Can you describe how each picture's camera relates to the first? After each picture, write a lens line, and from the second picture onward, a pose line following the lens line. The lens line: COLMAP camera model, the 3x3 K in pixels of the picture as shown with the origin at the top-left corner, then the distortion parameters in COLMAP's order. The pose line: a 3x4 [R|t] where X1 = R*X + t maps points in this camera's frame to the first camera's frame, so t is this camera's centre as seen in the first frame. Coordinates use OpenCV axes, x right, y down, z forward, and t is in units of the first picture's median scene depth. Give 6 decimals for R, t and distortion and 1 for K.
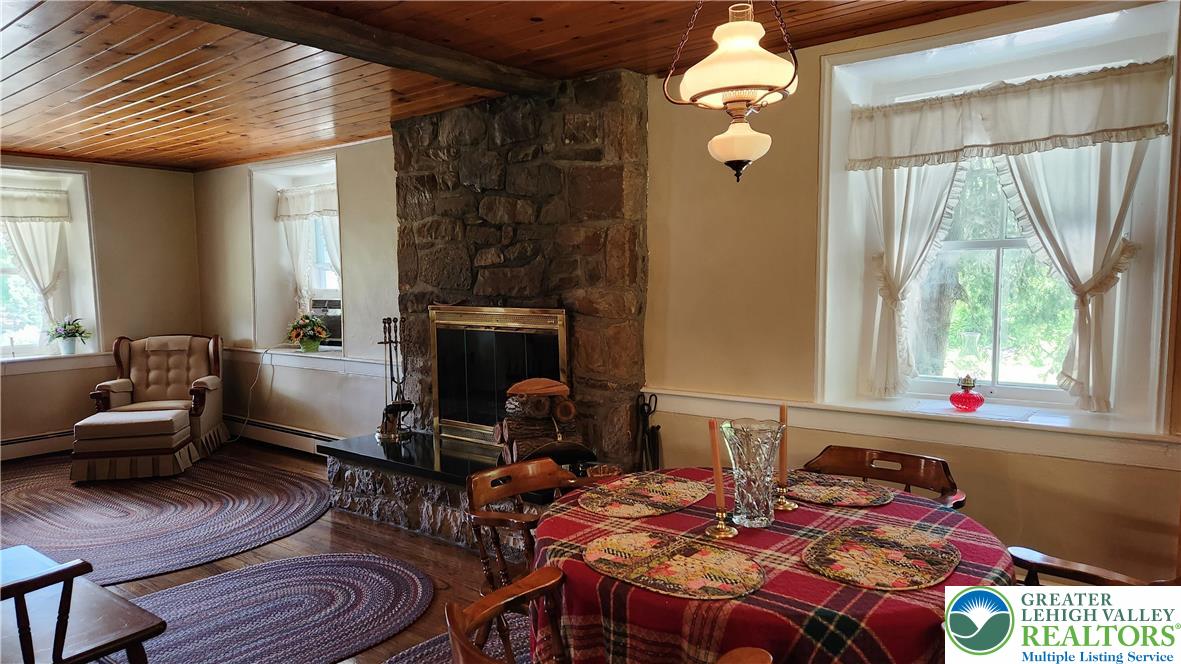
lens RADIAL K [[784.6, 0, 573.7], [0, 784.6, 354.1], [0, 0, 1]] dist [0.066270, -0.049013]
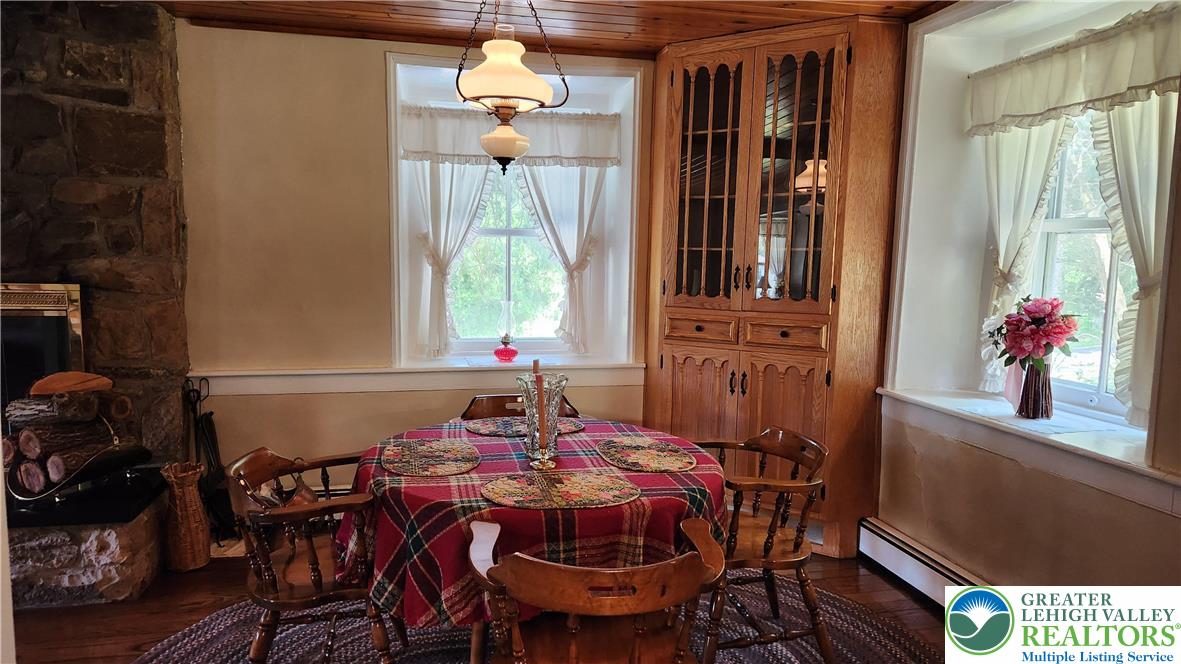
lens RADIAL K [[784.6, 0, 578.9], [0, 784.6, 348.1], [0, 0, 1]] dist [0.066270, -0.049013]
pose [[0.619662, -0.071173, 0.781635, -0.398986], [0.052547, 0.997408, 0.049162, -0.006043], [-0.783108, 0.010608, 0.621795, 0.111799]]
